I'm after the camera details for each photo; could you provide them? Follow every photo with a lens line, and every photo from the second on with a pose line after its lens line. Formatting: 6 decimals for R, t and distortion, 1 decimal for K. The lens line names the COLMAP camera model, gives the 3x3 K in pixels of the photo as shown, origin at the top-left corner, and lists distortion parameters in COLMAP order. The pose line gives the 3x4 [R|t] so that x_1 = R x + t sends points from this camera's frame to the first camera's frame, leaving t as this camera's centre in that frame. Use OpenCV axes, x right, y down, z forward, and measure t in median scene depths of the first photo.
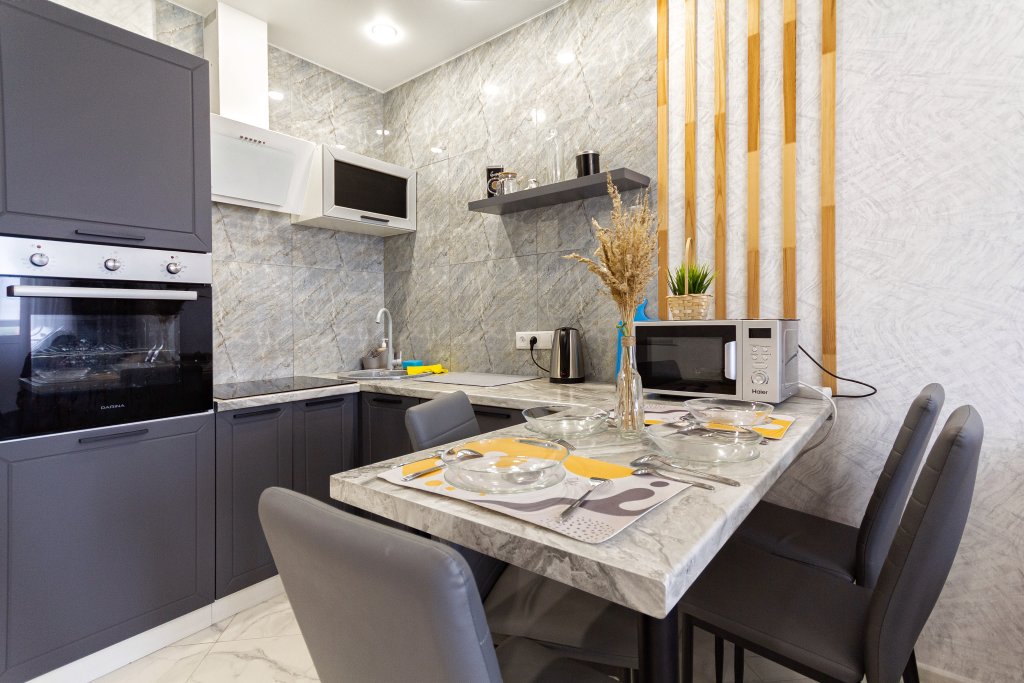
lens RADIAL K [[473.7, 0, 490.5], [0, 473.7, 327.3], [0, 0, 1]] dist [0.008650, -0.000767]
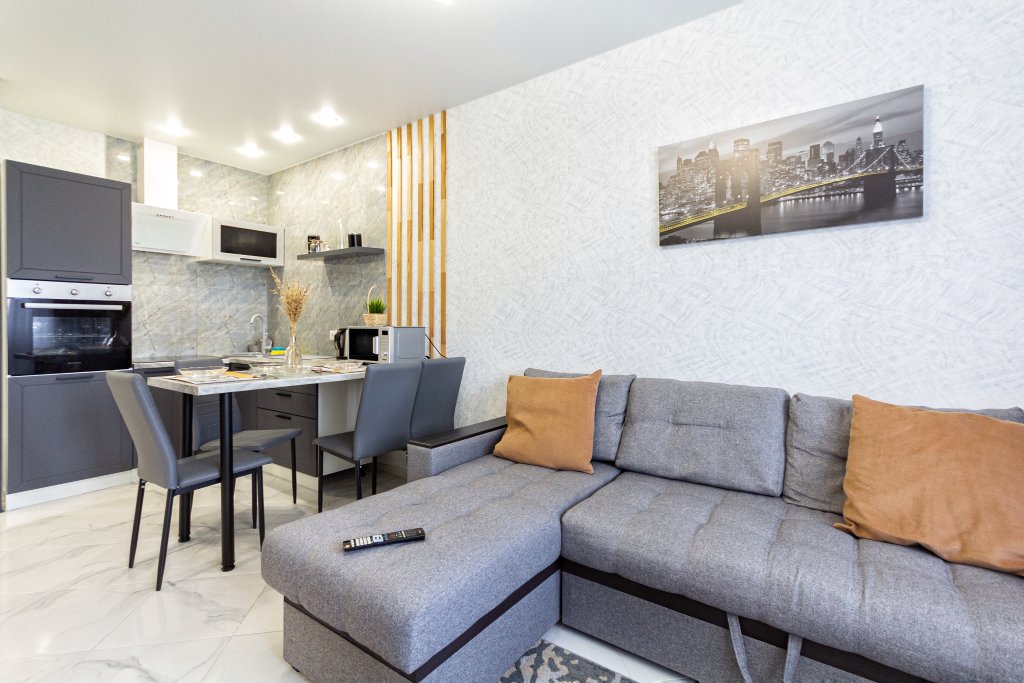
lens RADIAL K [[473.7, 0, 516.7], [0, 473.7, 330.9], [0, 0, 1]] dist [0.008650, -0.000767]
pose [[0.997844, 0.021249, 0.062096, 0.671875], [-0.021530, 0.999761, 0.003869, -0.011668], [-0.061998, -0.005197, 0.998063, -0.802441]]
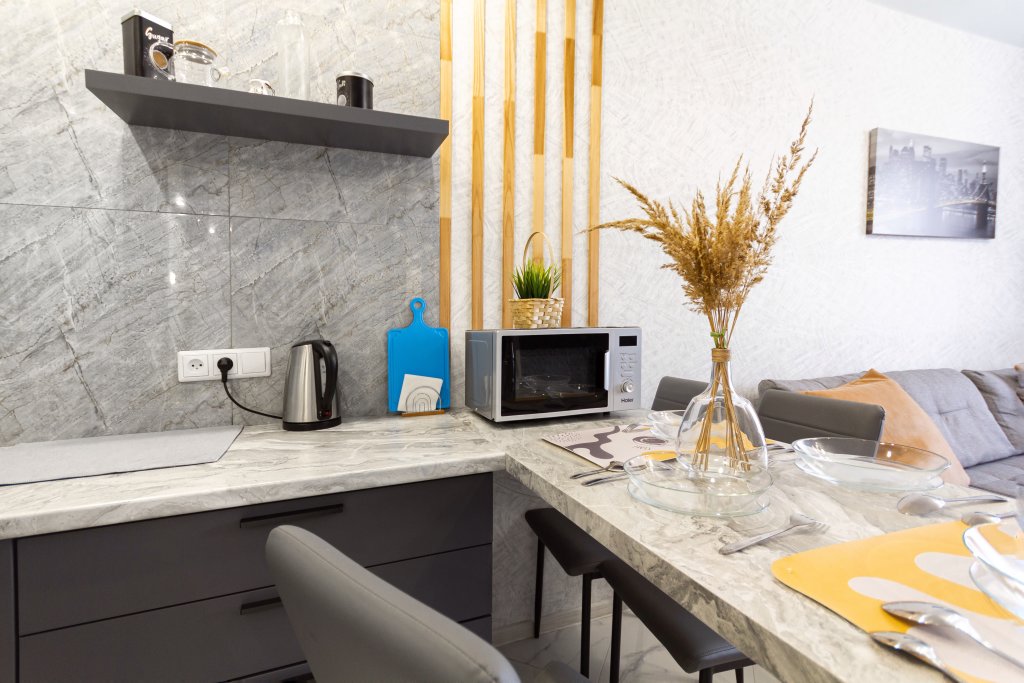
lens RADIAL K [[473.7, 0, 521.6], [0, 473.7, 342.0], [0, 0, 1]] dist [0.008650, -0.000767]
pose [[0.507026, -0.023225, 0.861618, -0.236488], [0.016285, 0.999717, 0.017364, -0.004529], [-0.861777, 0.005228, 0.507260, 0.419436]]
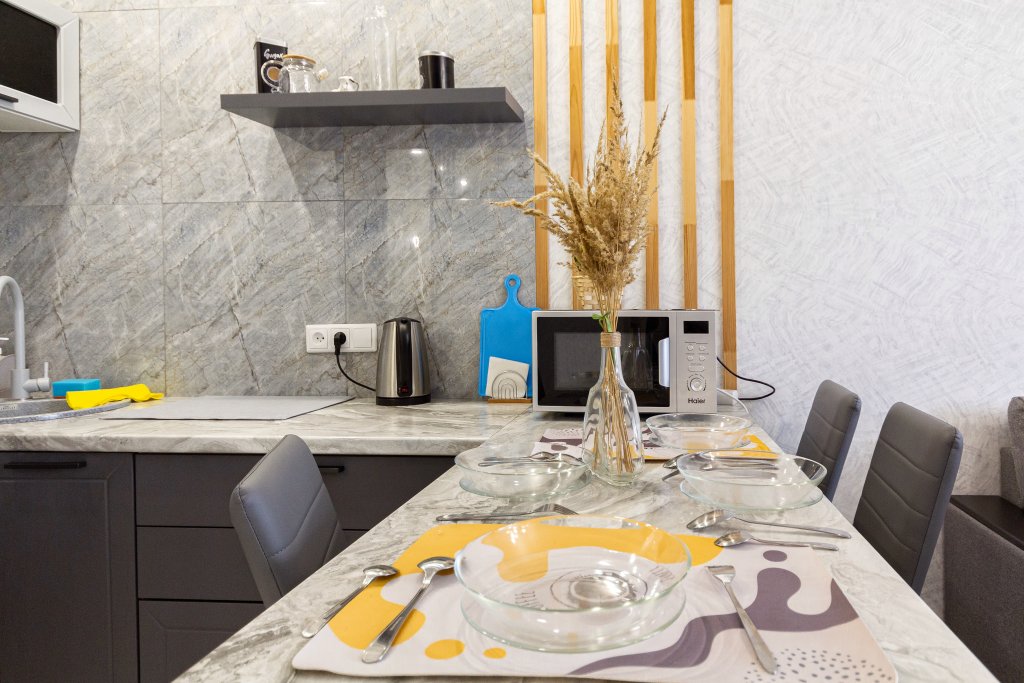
lens RADIAL K [[645.5, 0, 607.8], [0, 645.5, 327.2], [0, 0, 1]] dist [-0.004127, 0.003917]
pose [[0.829643, 0.001969, 0.558290, -0.090994], [-0.008813, 0.999915, 0.009570, 0.001769], [-0.558224, -0.012860, 0.829591, 0.105230]]
